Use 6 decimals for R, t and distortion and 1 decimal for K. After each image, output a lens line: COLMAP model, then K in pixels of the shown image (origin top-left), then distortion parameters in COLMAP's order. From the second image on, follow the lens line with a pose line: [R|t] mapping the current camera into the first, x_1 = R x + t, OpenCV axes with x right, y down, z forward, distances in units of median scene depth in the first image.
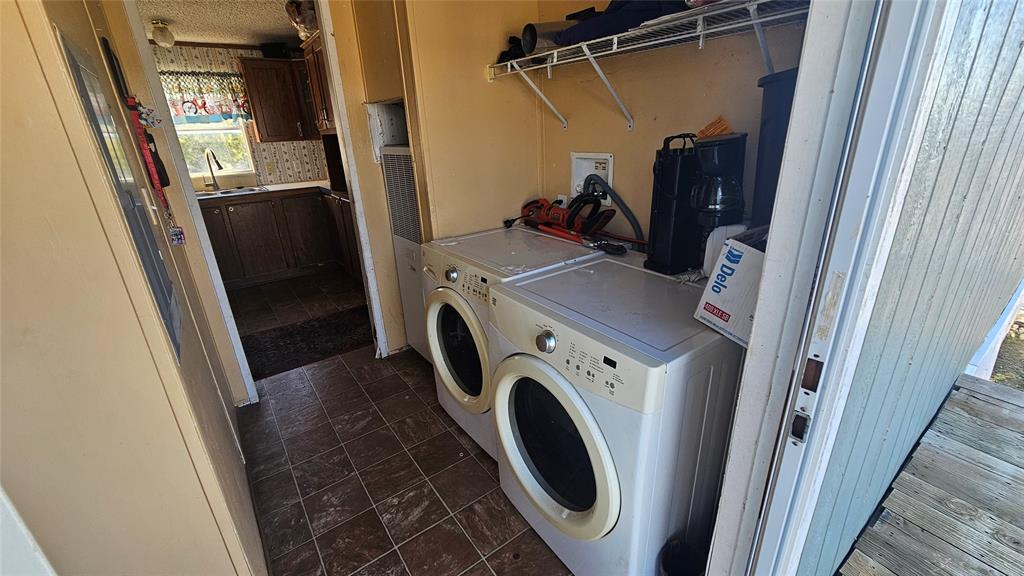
lens RADIAL K [[417.6, 0, 509.7], [0, 417.6, 289.9], [0, 0, 1]] dist [-0.005360, -0.000181]
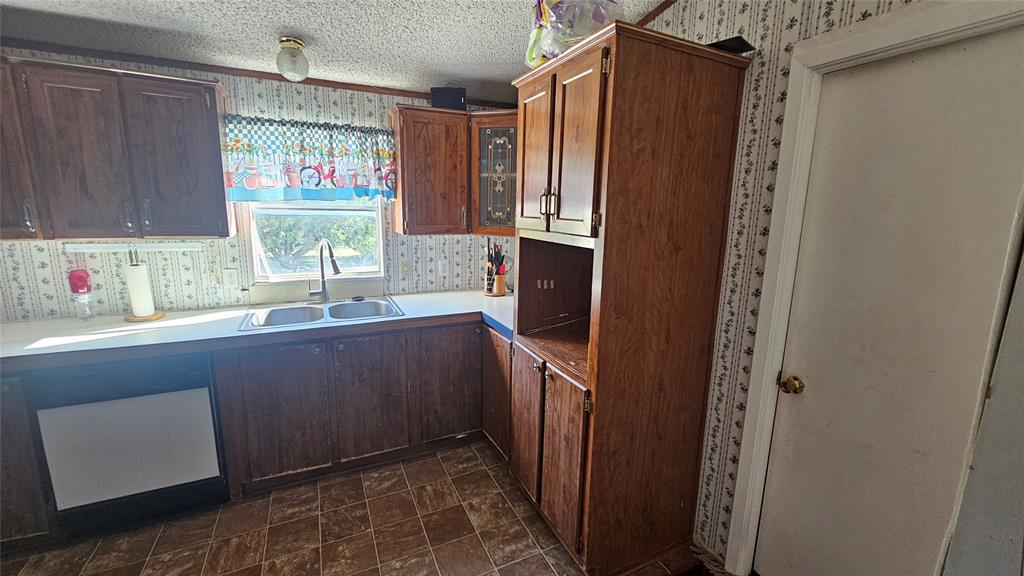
lens RADIAL K [[417.6, 0, 510.5], [0, 417.6, 288.7], [0, 0, 1]] dist [-0.005360, -0.000181]
pose [[0.981852, 0.090036, -0.166914, -0.343893], [-0.117880, 0.979185, -0.165229, -0.198445], [0.148563, 0.181906, 0.972028, 0.452201]]
